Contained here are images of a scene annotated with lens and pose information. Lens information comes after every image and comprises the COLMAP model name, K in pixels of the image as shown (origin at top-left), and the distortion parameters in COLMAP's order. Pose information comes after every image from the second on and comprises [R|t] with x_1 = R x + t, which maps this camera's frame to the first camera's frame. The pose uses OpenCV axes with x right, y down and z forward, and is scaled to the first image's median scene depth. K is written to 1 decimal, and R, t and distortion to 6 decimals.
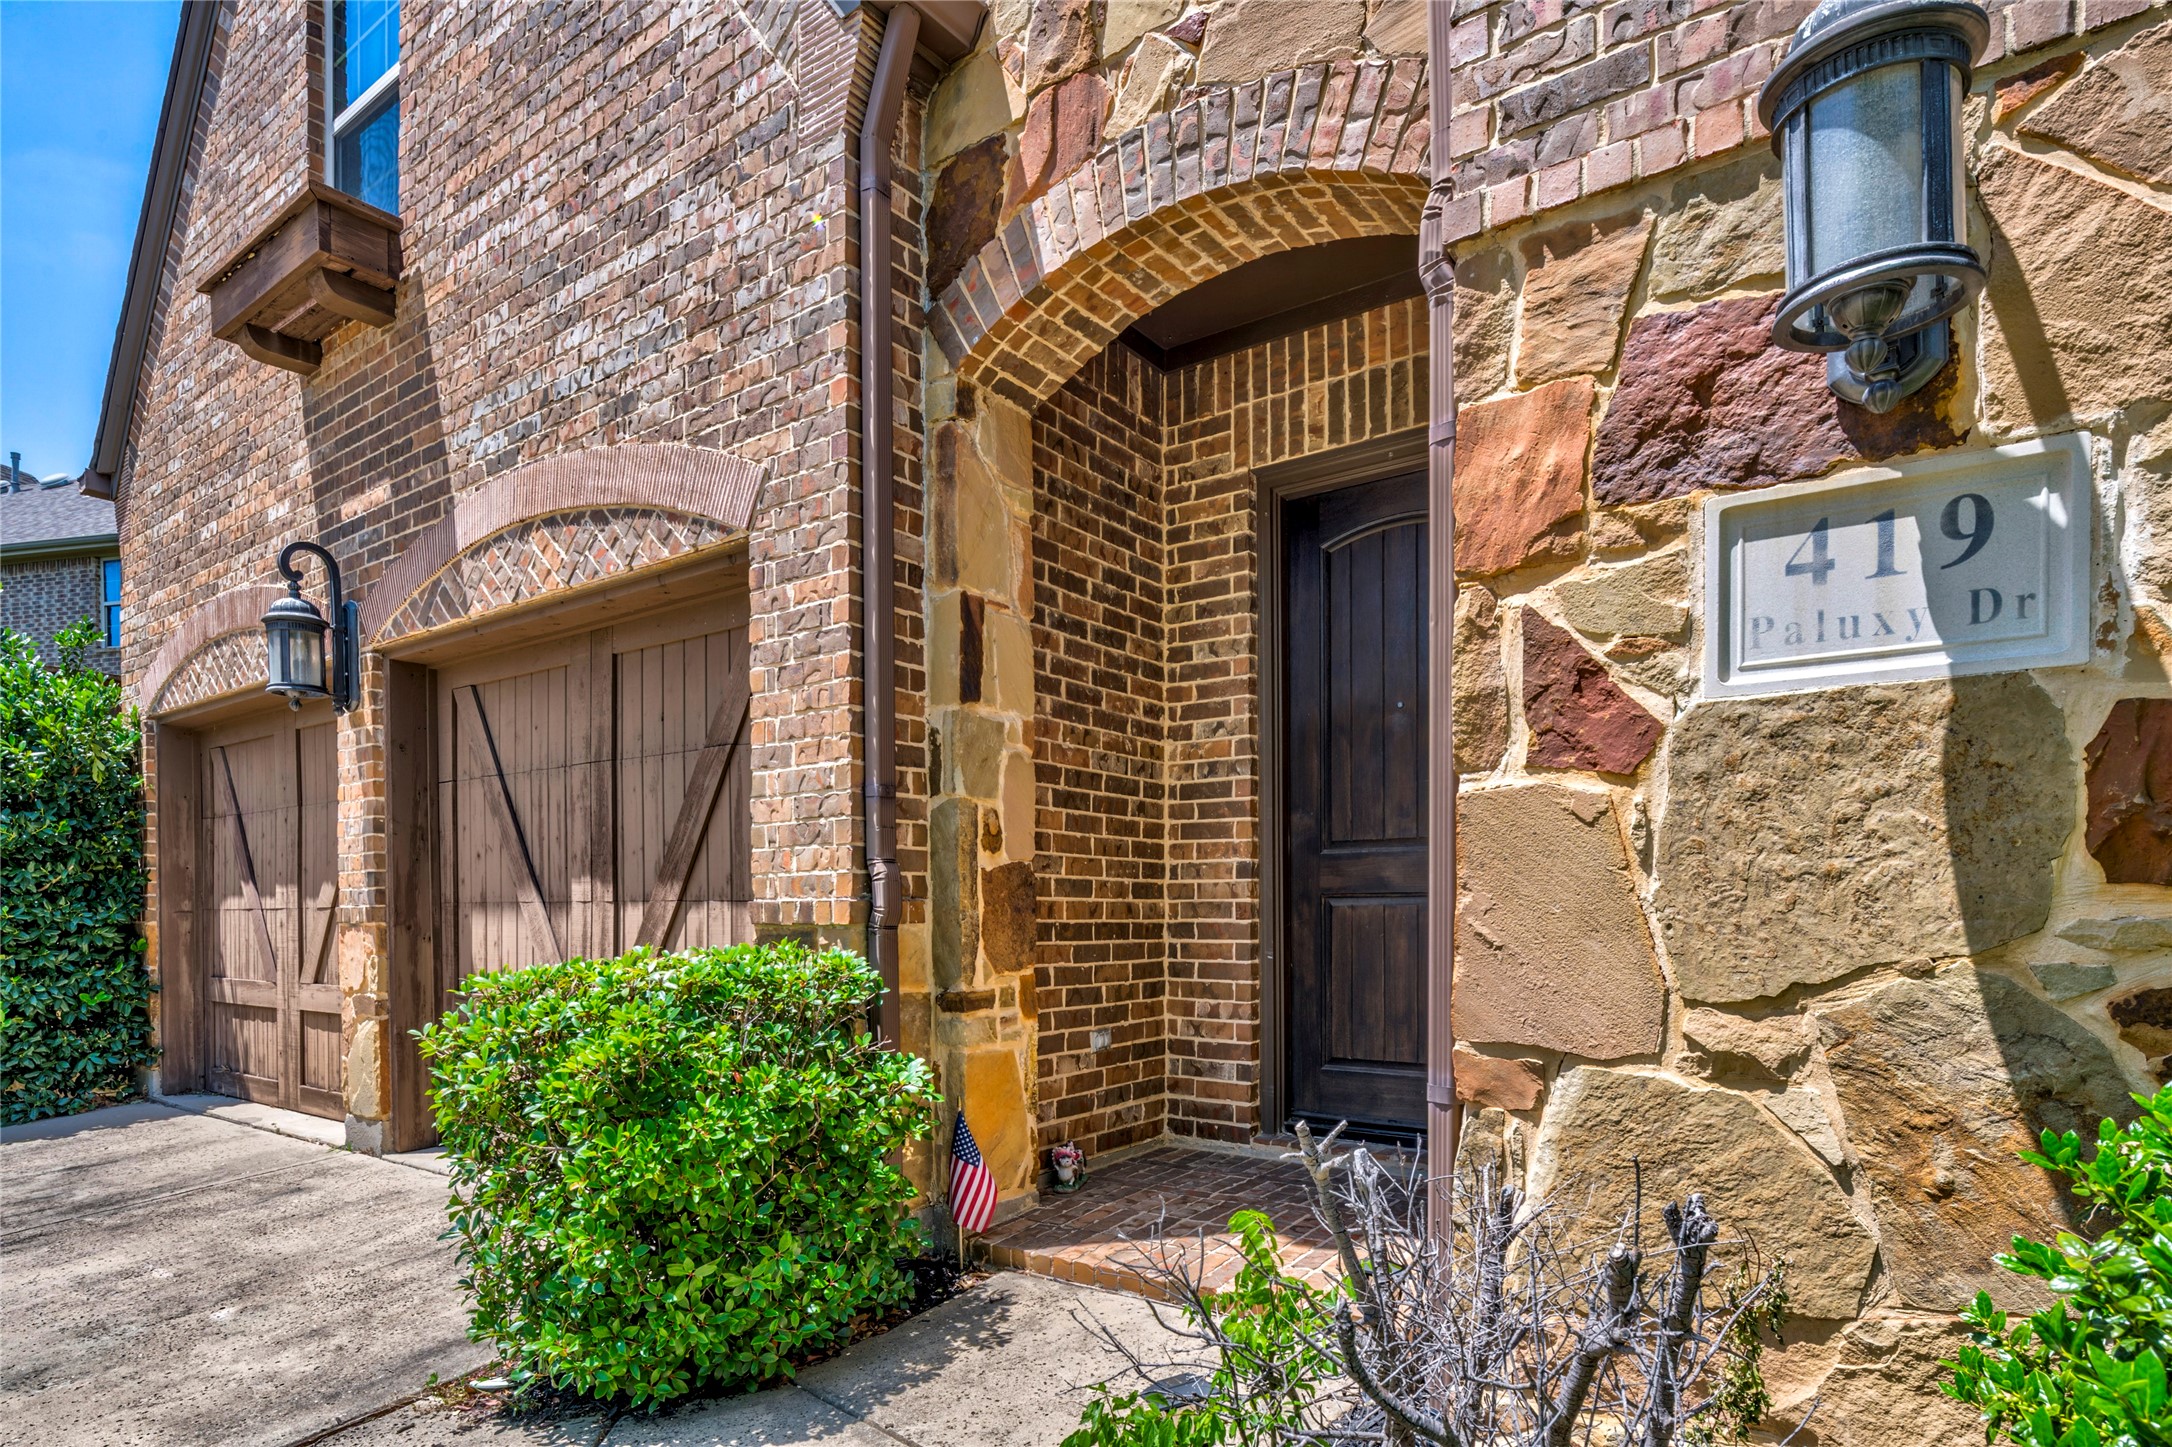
lens RADIAL K [[1197.6, 0, 1073.6], [0, 1197.6, 733.6], [0, 0, 1]] dist [0.000450, -0.000015]
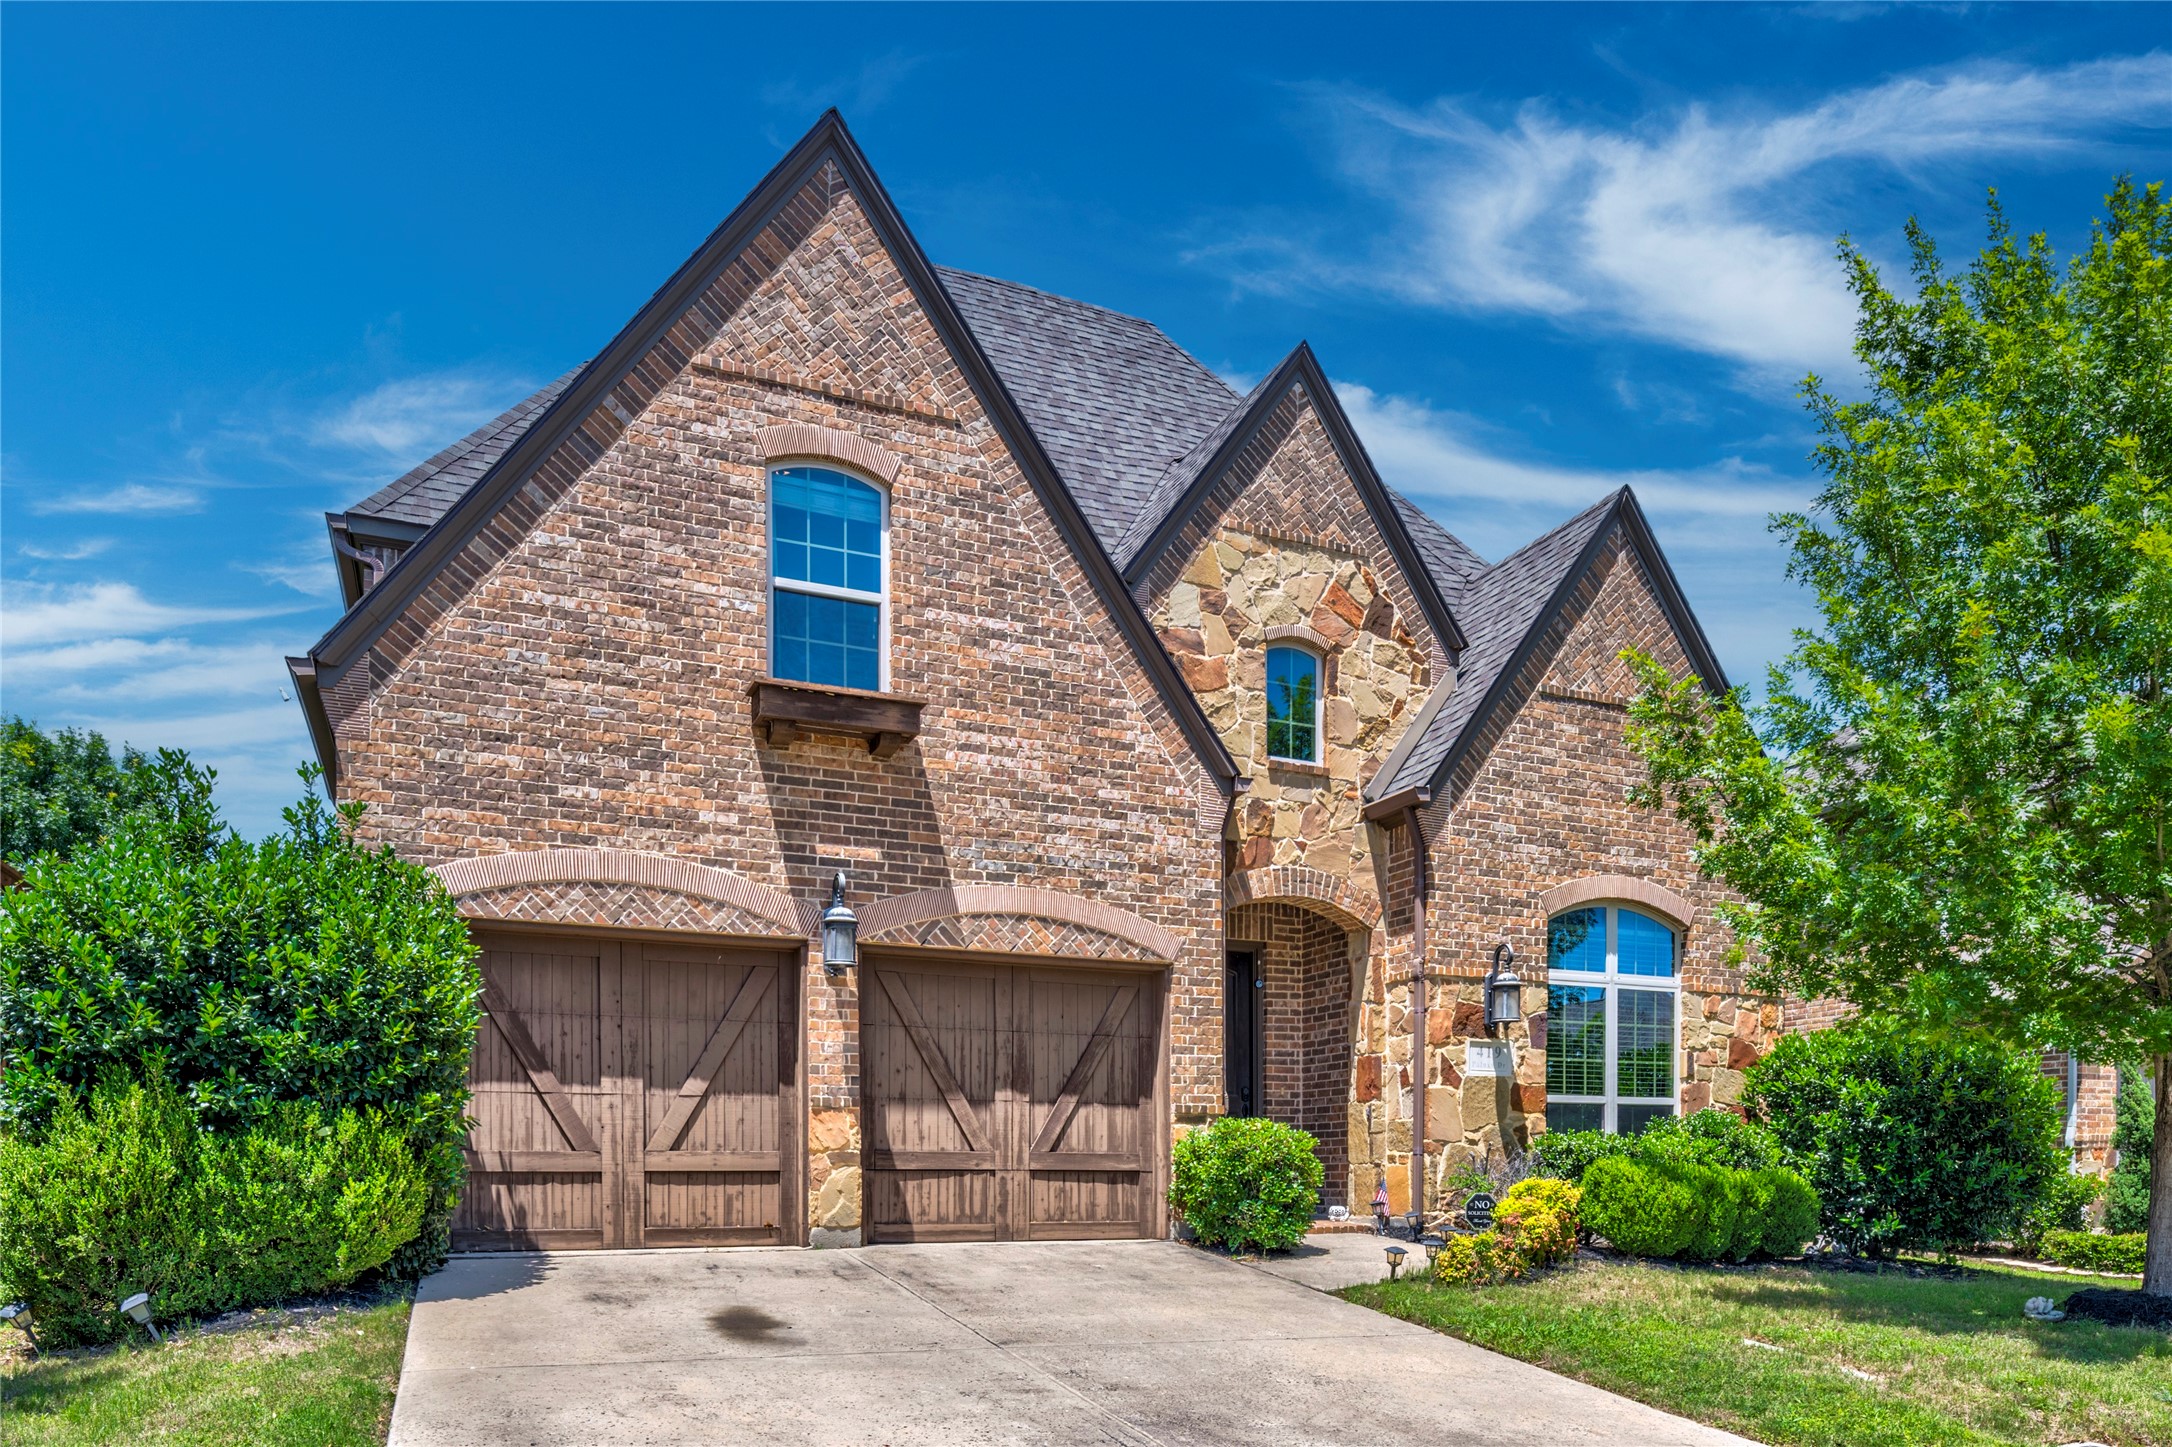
lens RADIAL K [[1197.6, 0, 1073.6], [0, 1197.6, 733.6], [0, 0, 1]] dist [0.000450, -0.000015]
pose [[0.539926, 0.285338, 0.791873, -2.859567], [-0.131377, 0.957826, -0.255559, 0.061978], [-0.831397, 0.033949, 0.554642, -0.343378]]
